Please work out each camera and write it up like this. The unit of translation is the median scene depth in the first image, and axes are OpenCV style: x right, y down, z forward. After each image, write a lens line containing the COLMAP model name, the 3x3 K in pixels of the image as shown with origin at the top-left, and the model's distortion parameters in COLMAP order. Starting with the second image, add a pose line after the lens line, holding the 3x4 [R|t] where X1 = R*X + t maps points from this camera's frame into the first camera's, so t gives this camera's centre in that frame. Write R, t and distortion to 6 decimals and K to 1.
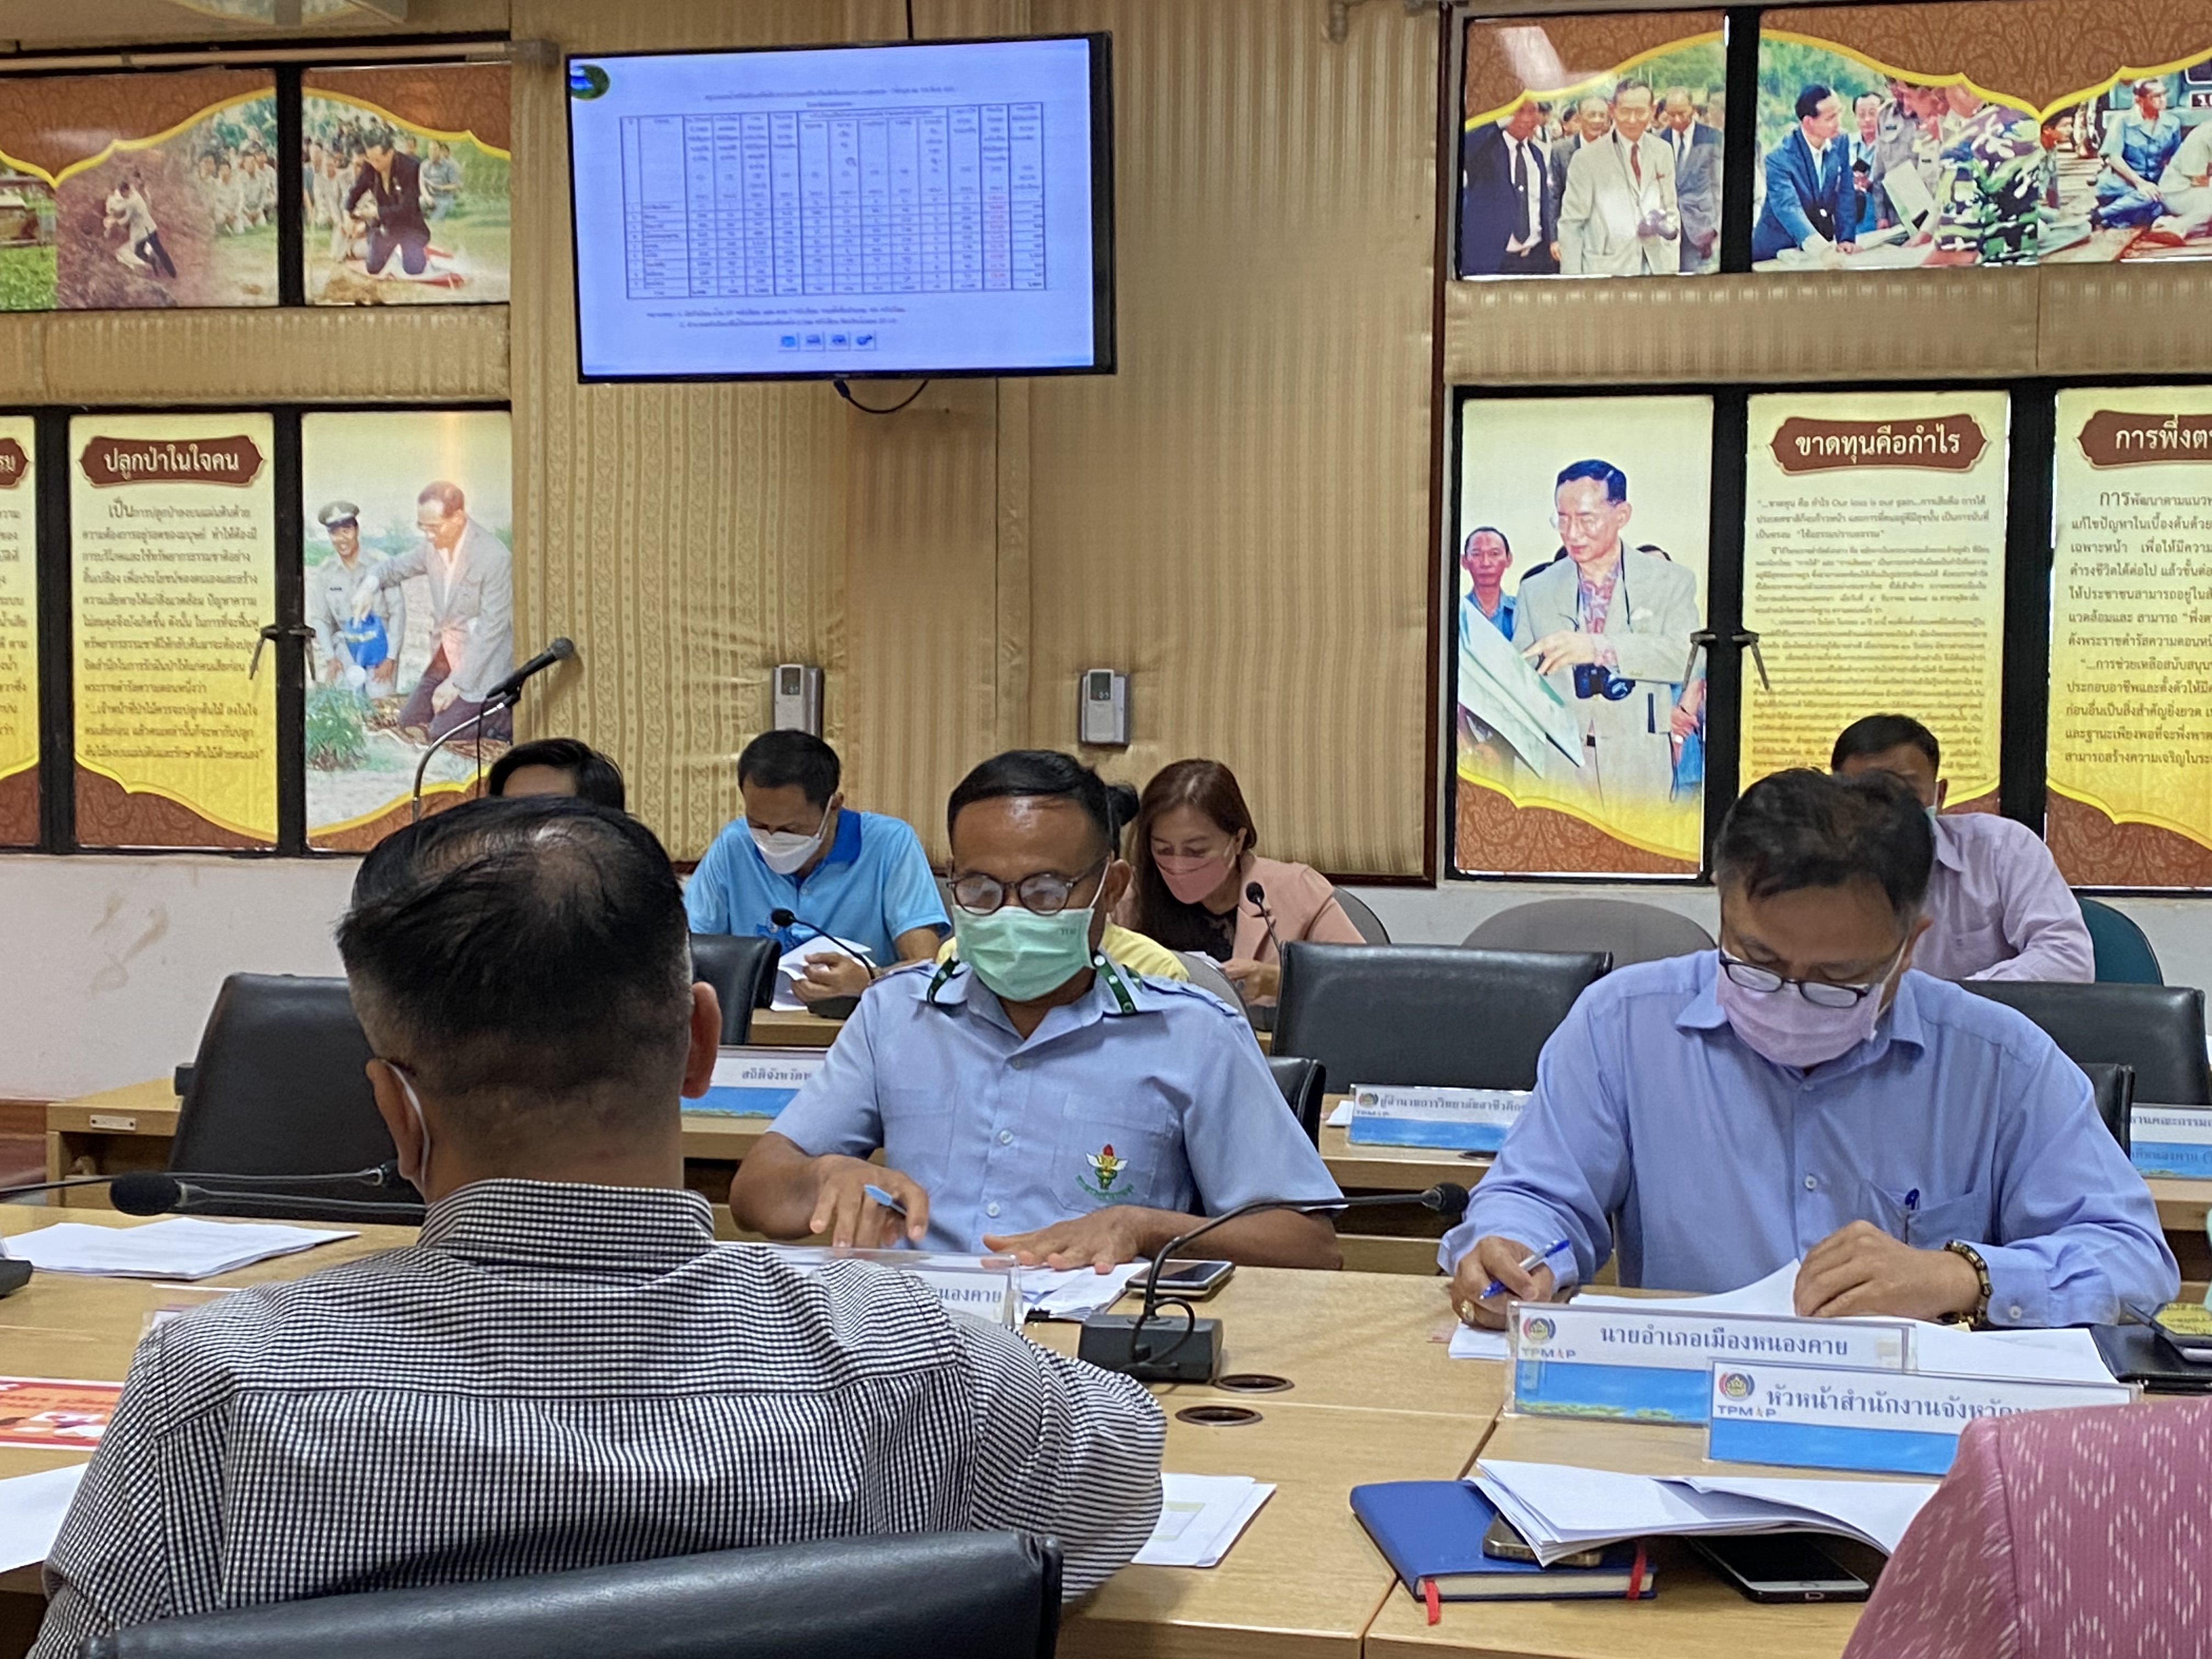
lens RADIAL K [[3247.8, 0, 1092.0], [0, 3247.8, 853.1], [0, 0, 1]] dist [0.044518, 0.000000]
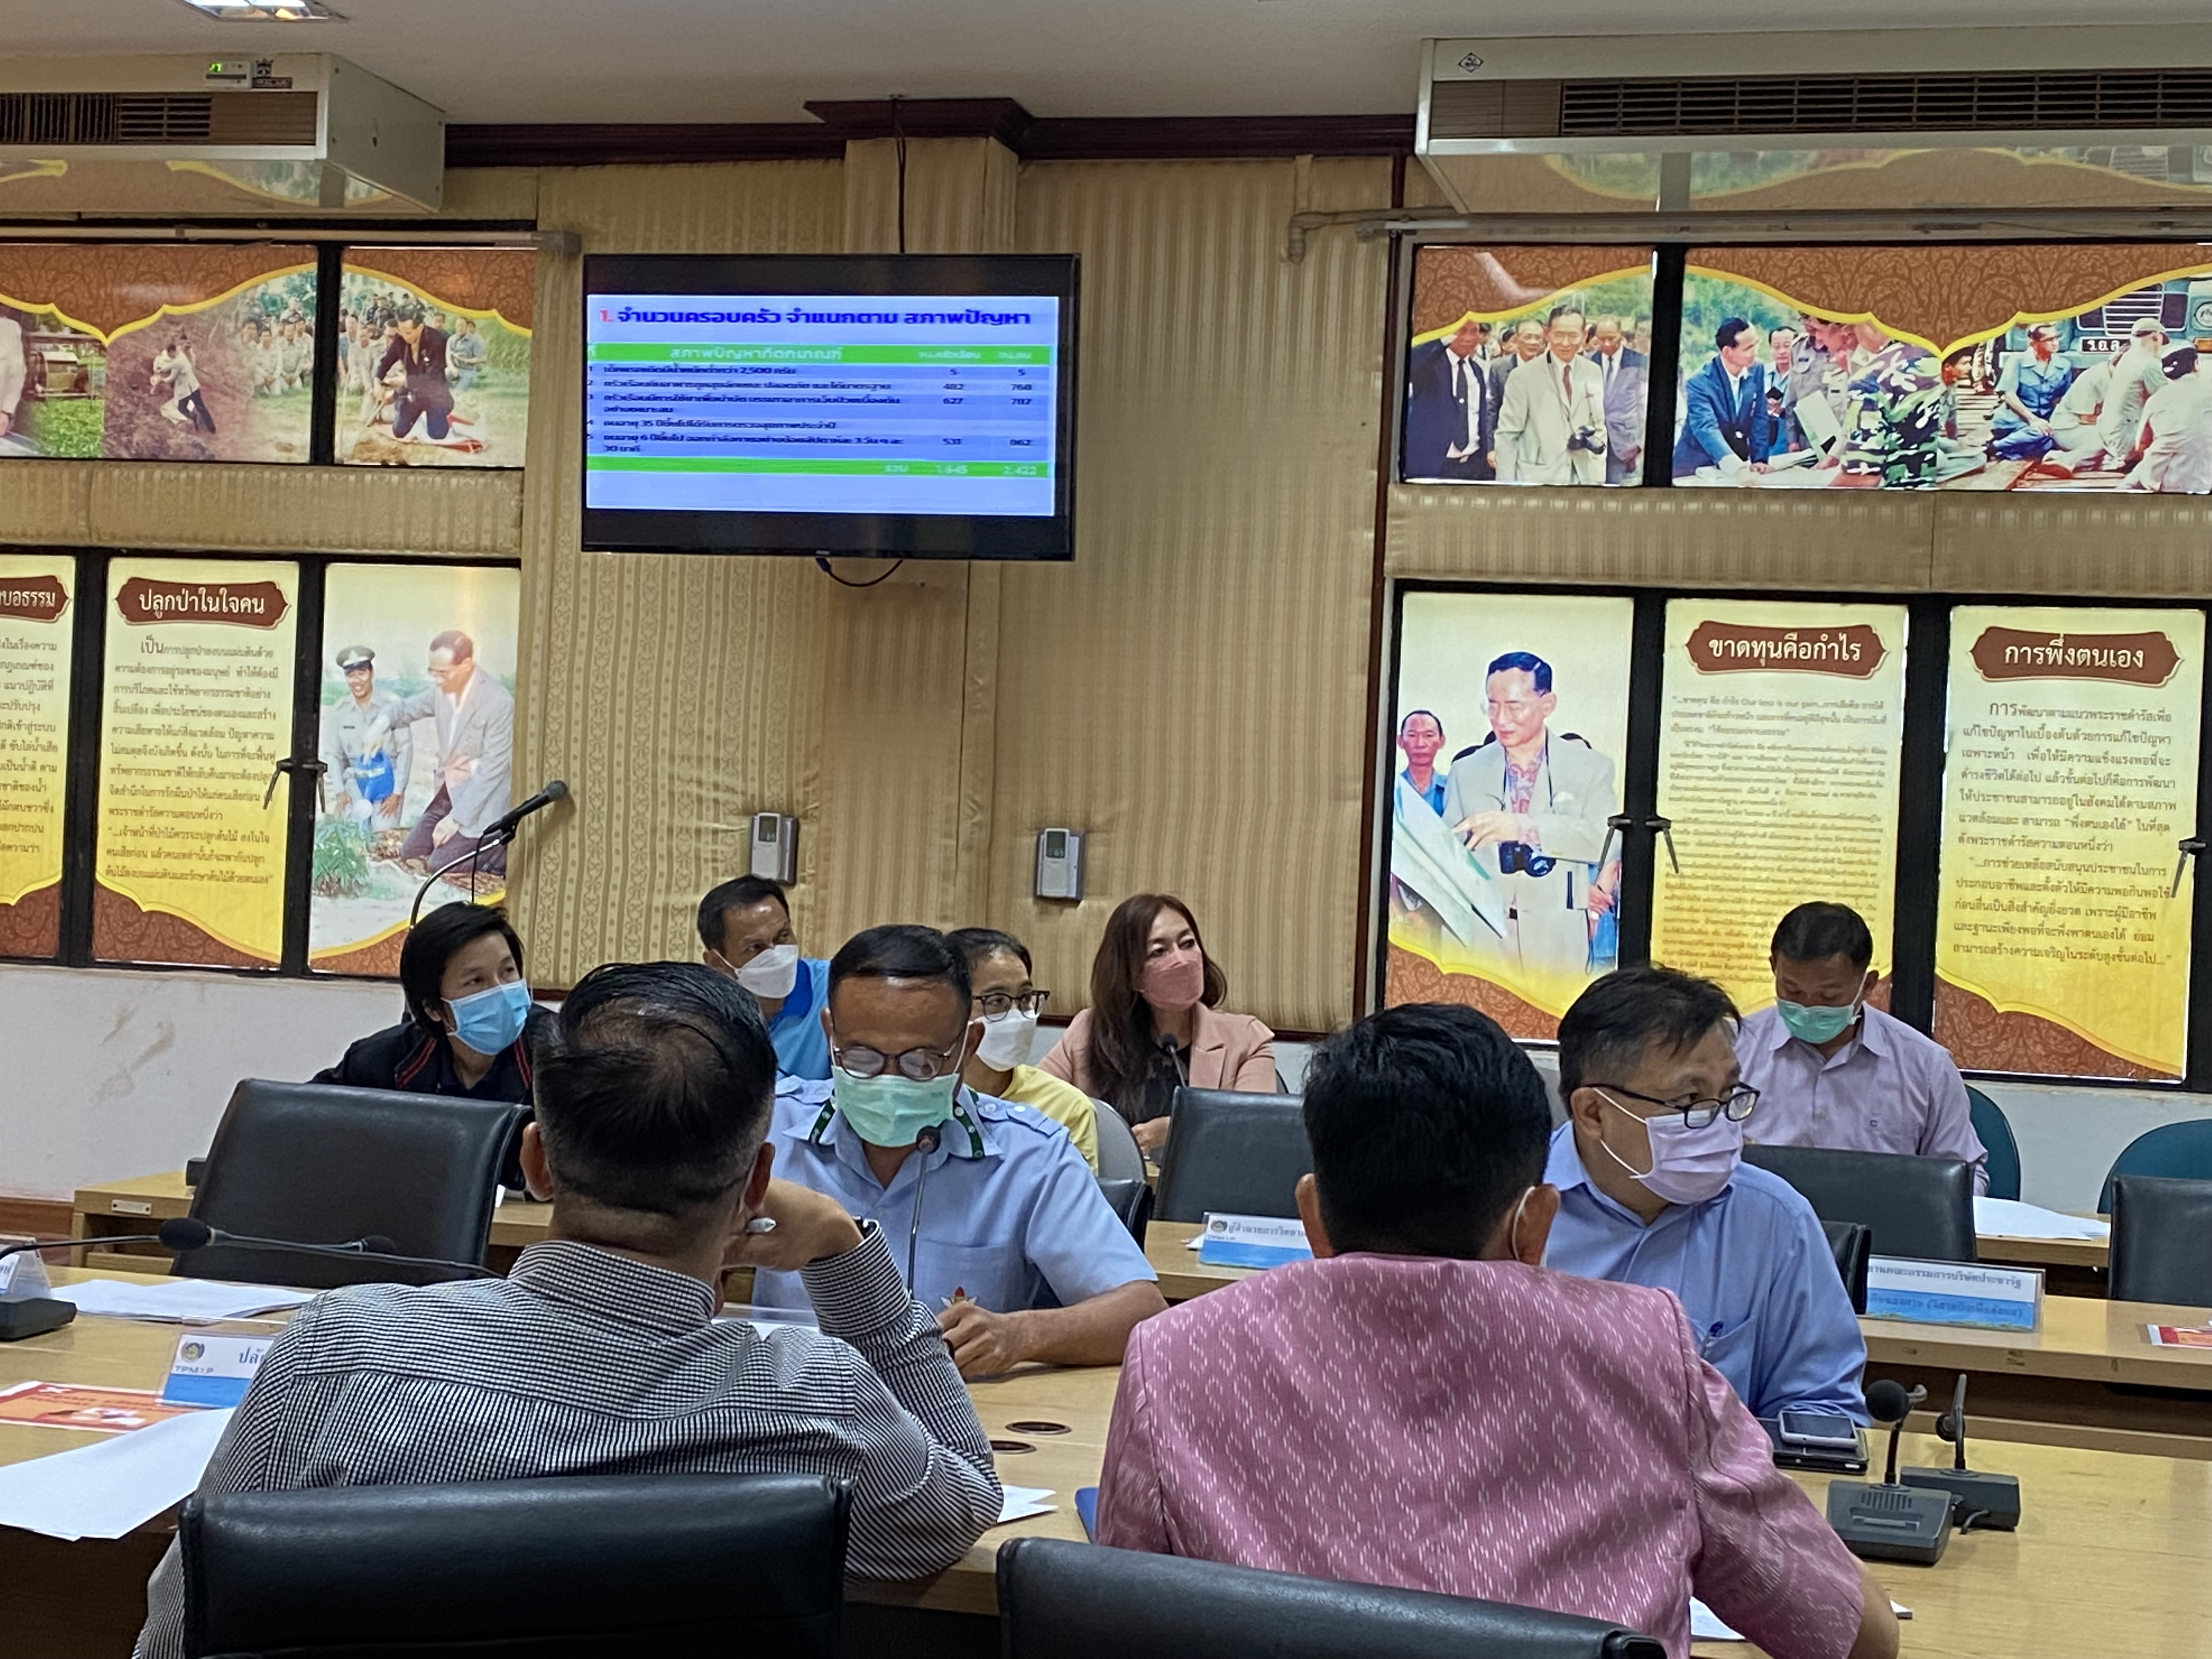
lens RADIAL K [[3284.5, 0, 1062.2], [0, 3284.5, 788.8], [0, 0, 1]] dist [0.074240, 0.000000]
pose [[0.999201, 0.037513, -0.013778, 0.019456], [-0.038305, 0.997306, -0.062556, -0.002443], [0.011394, 0.063034, 0.997946, -0.084288]]
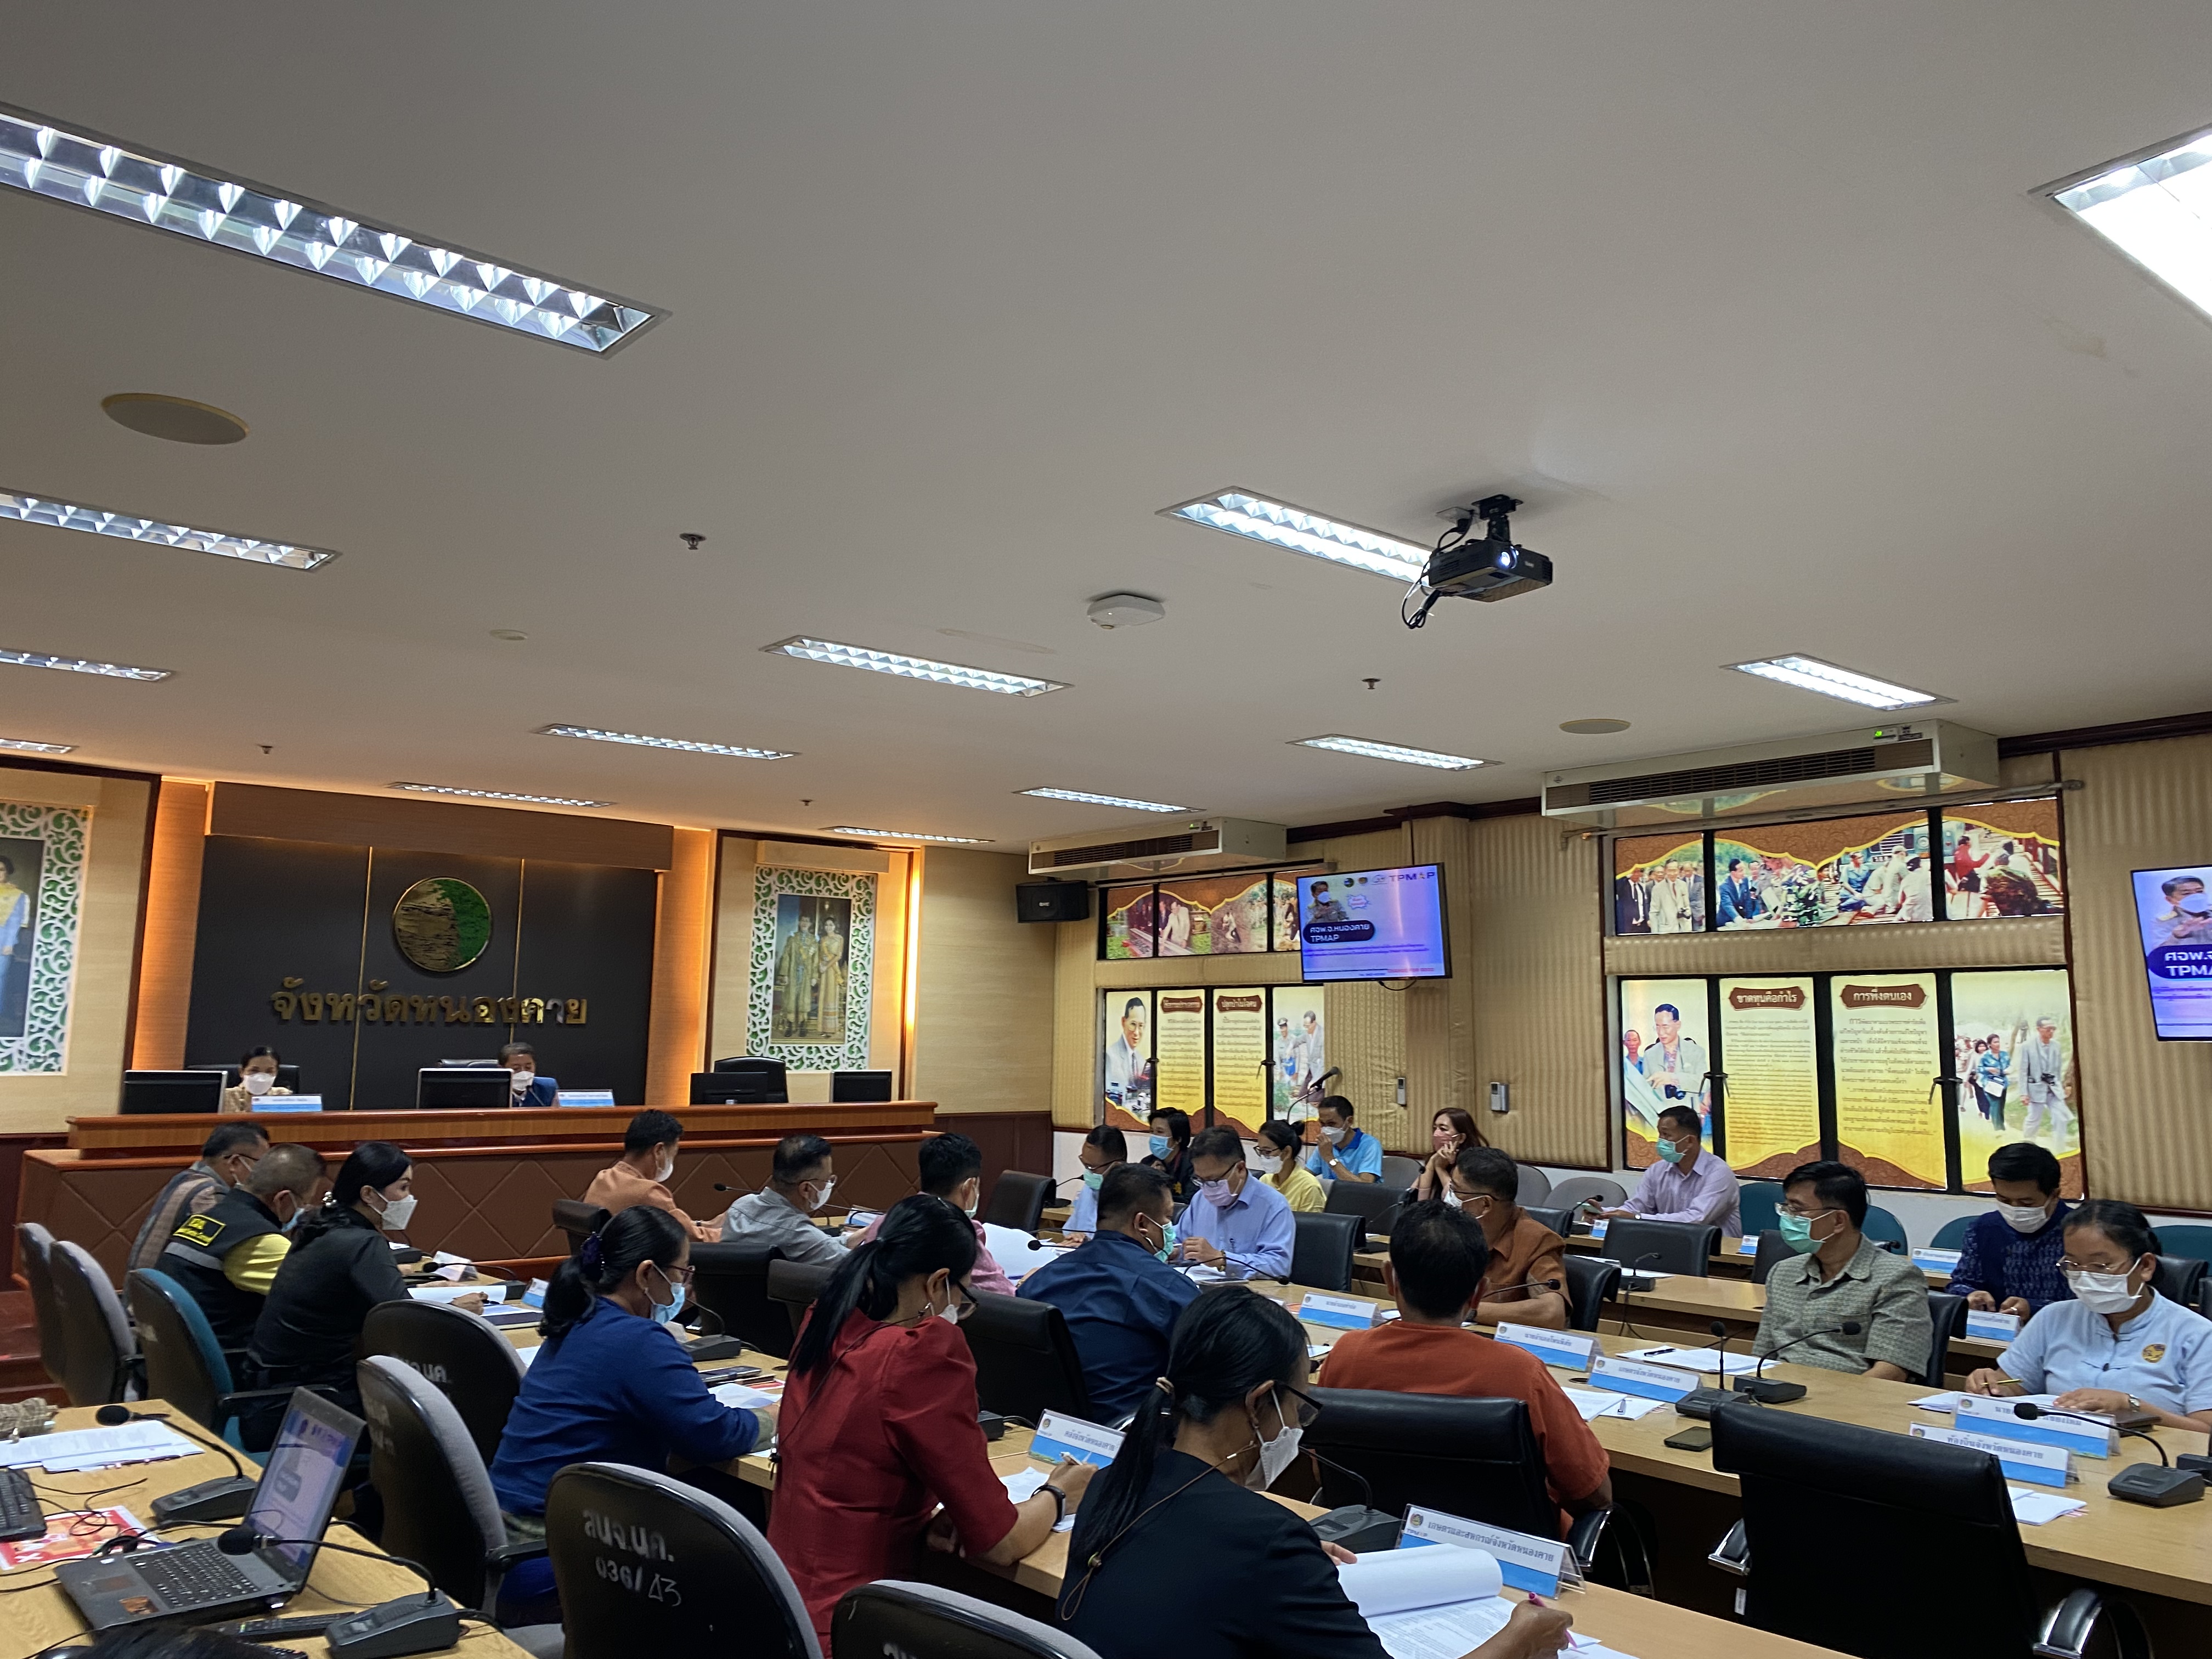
lens RADIAL K [[1690.7, 0, 1099.4], [0, 1690.7, 806.7], [0, 0, 1]] dist [0.057506, -0.069298]
pose [[0.801453, -0.075871, -0.593225, 0.612595], [-0.052562, 0.979146, -0.196241, 0.014203], [0.595743, 0.188459, 0.780752, -0.351183]]
